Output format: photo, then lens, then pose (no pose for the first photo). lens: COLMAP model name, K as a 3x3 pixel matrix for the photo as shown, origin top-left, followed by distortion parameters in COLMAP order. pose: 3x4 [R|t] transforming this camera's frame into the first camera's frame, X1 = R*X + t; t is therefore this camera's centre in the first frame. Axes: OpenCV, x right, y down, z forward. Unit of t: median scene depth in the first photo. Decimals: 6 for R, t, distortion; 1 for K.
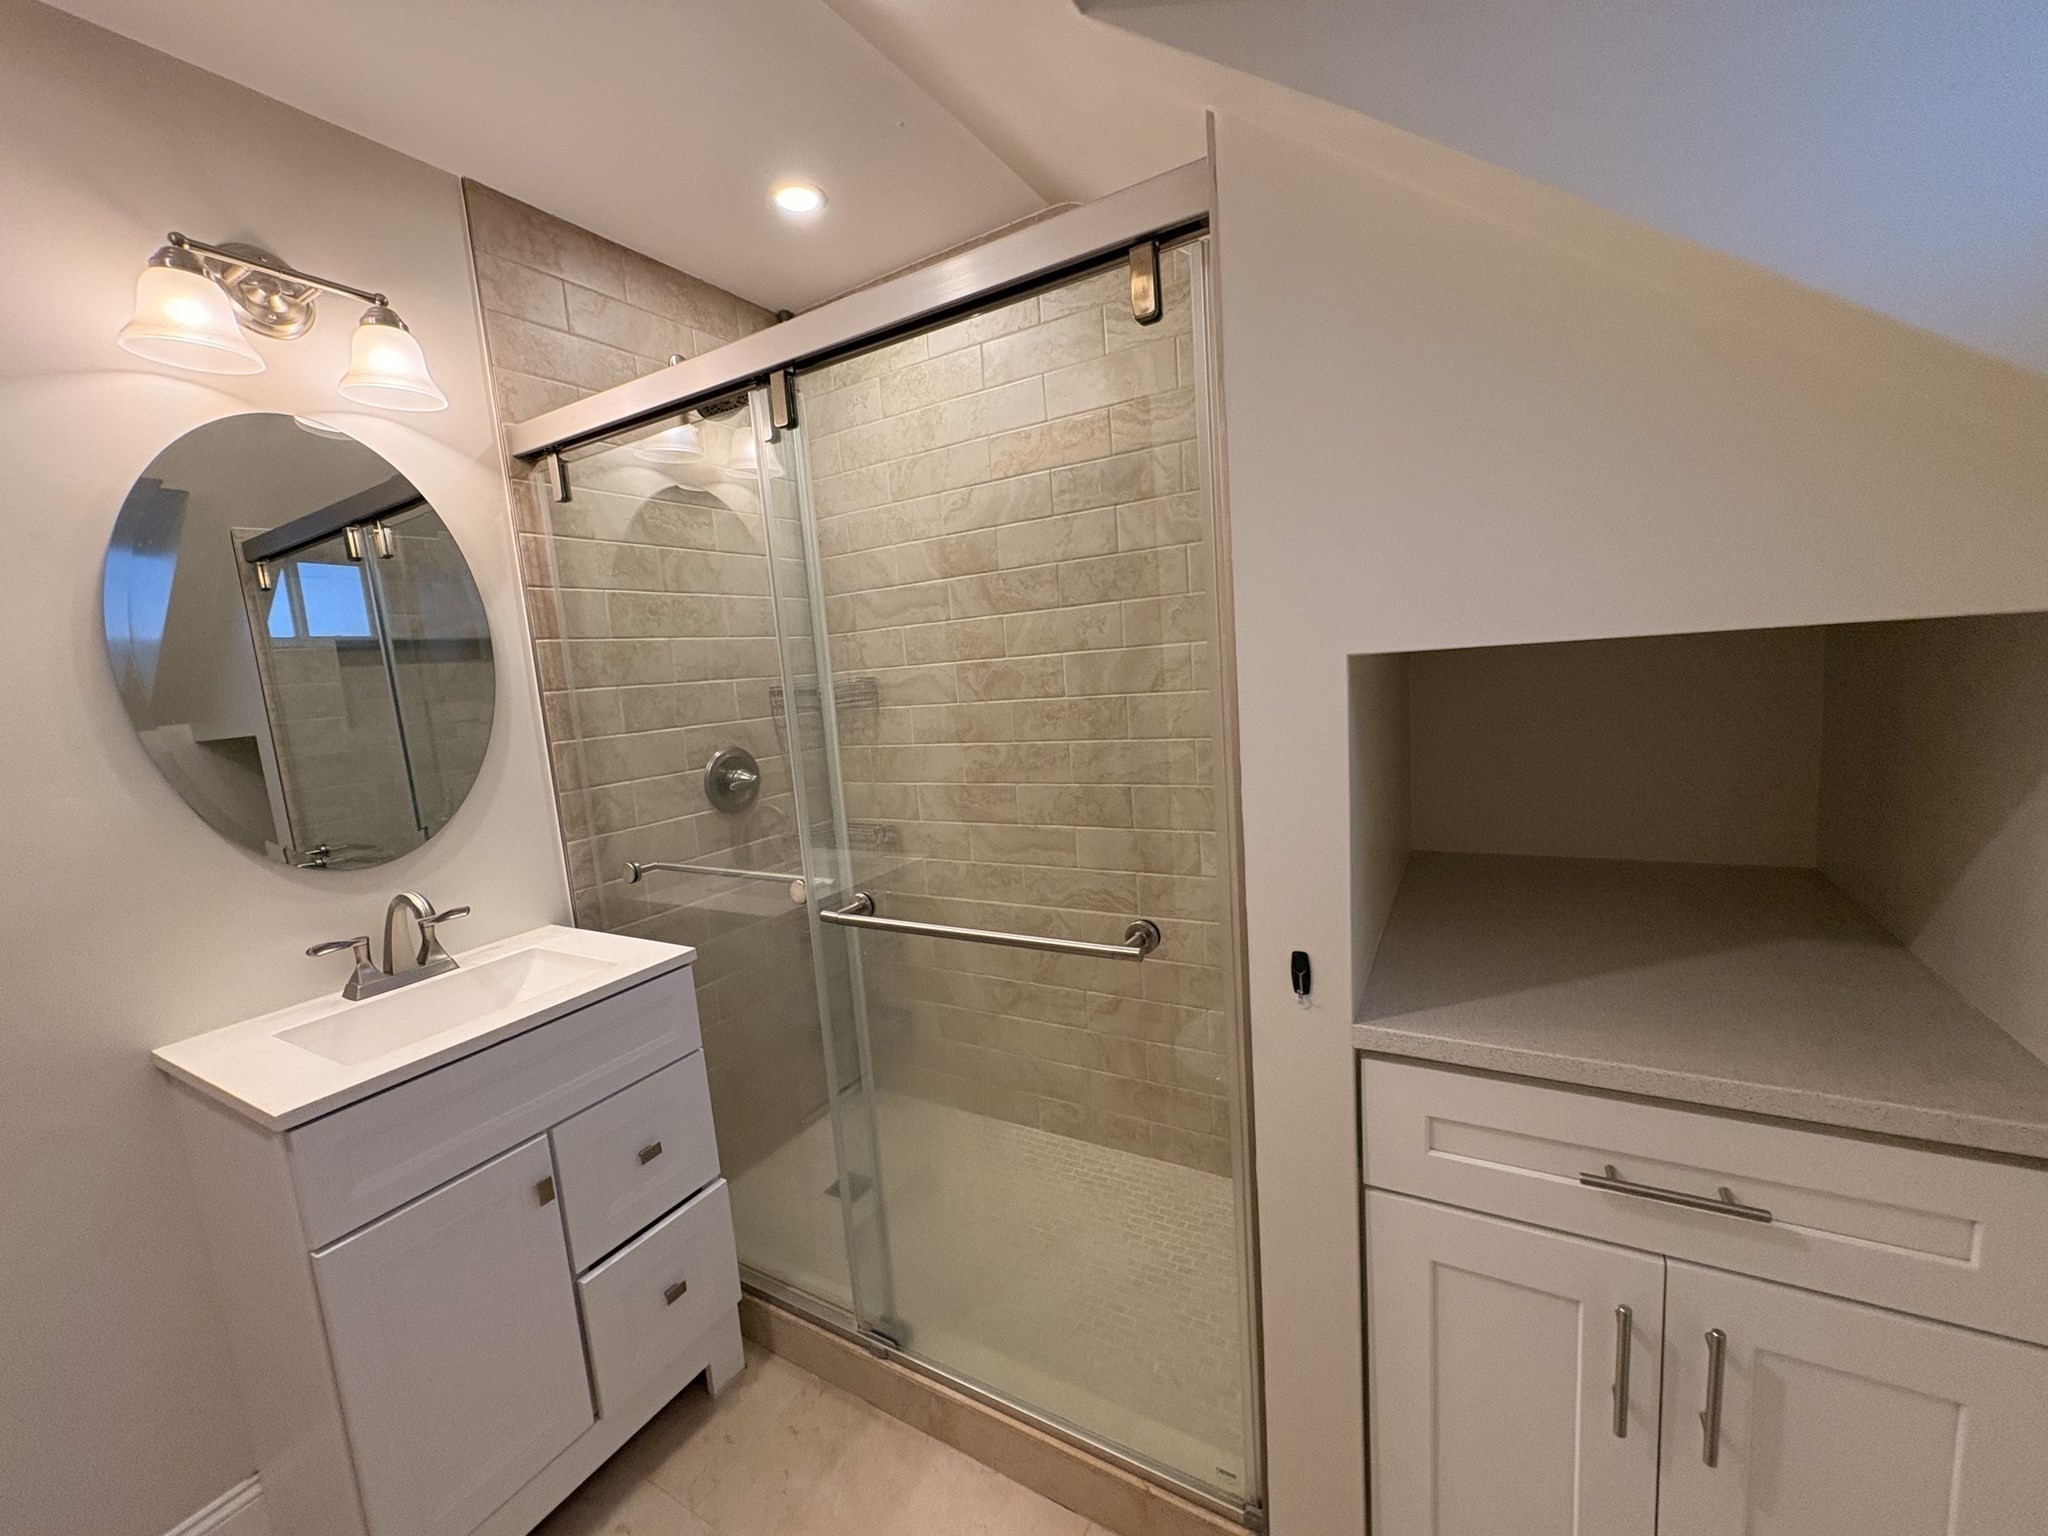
lens RADIAL K [[813.7, 0, 1023.9], [0, 813.7, 771.6], [0, 0, 1]] dist [0.000687, -0.000067]
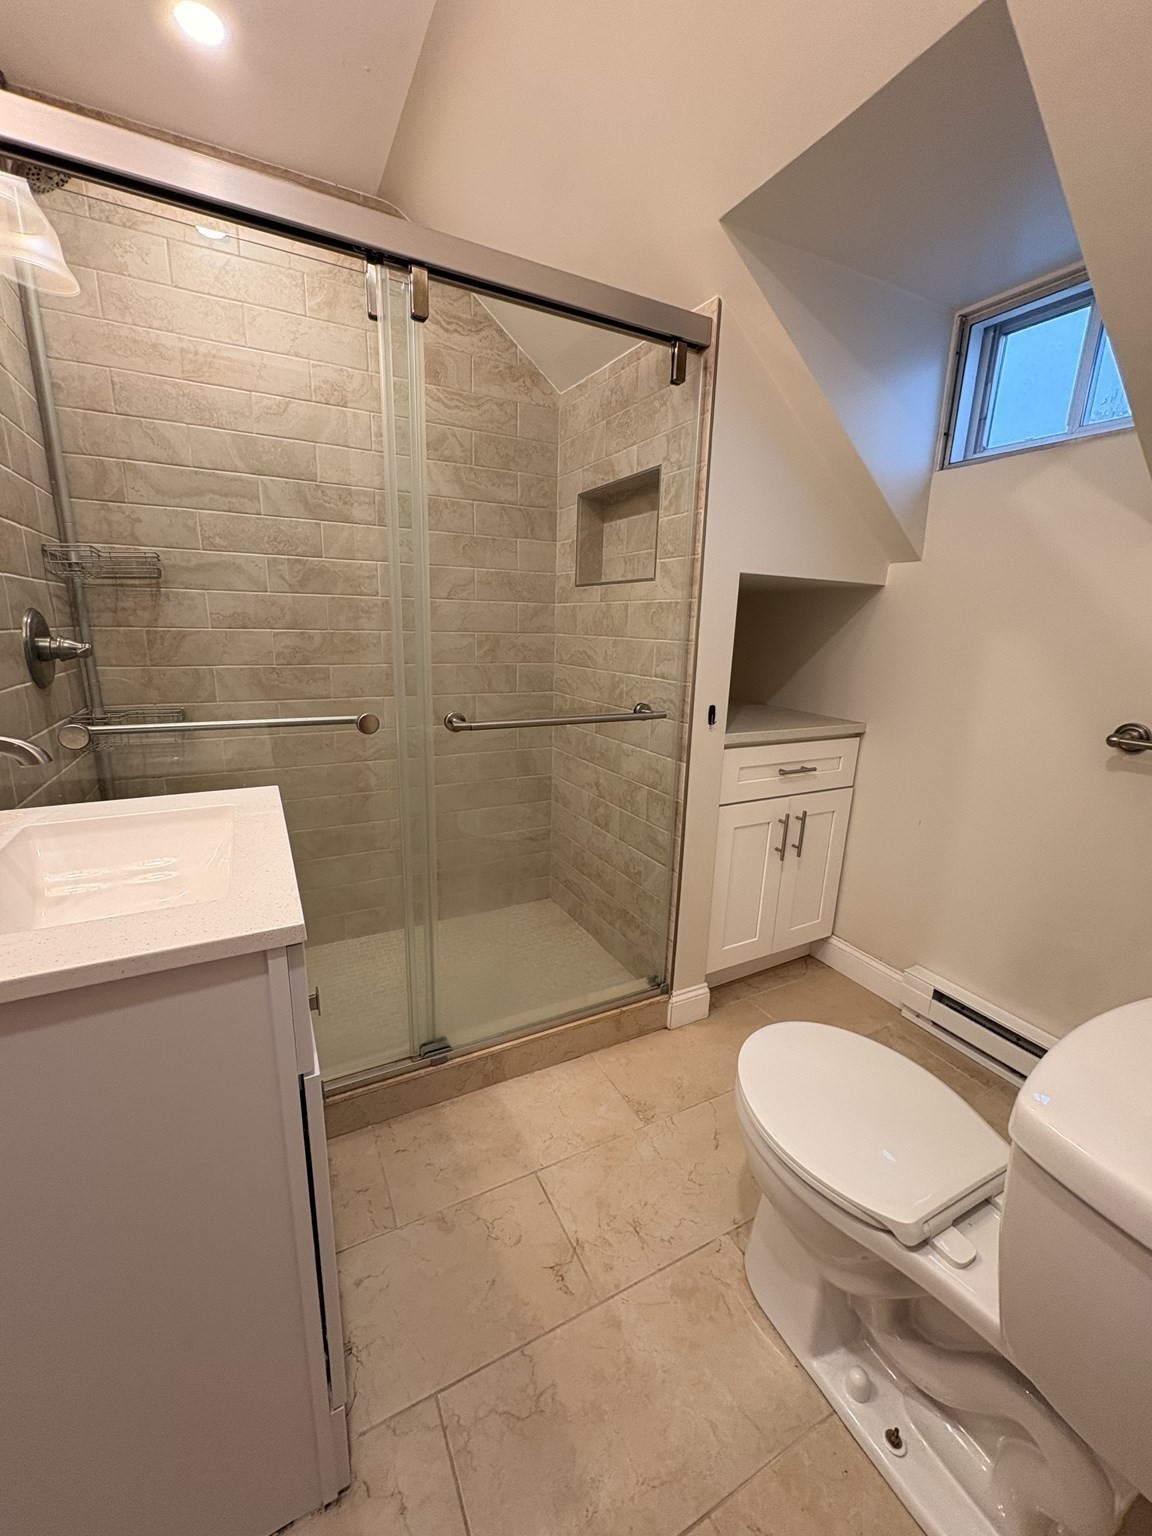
lens RADIAL K [[610.3, 0, 573.1], [0, 610.3, 768.7], [0, 0, 1]] dist [0.000687, -0.000067]
pose [[0.531592, -0.108762, 0.839988, -0.619842], [0.047769, 0.993993, 0.098472, 0.099270], [-0.845652, -0.012222, 0.533594, 0.196340]]
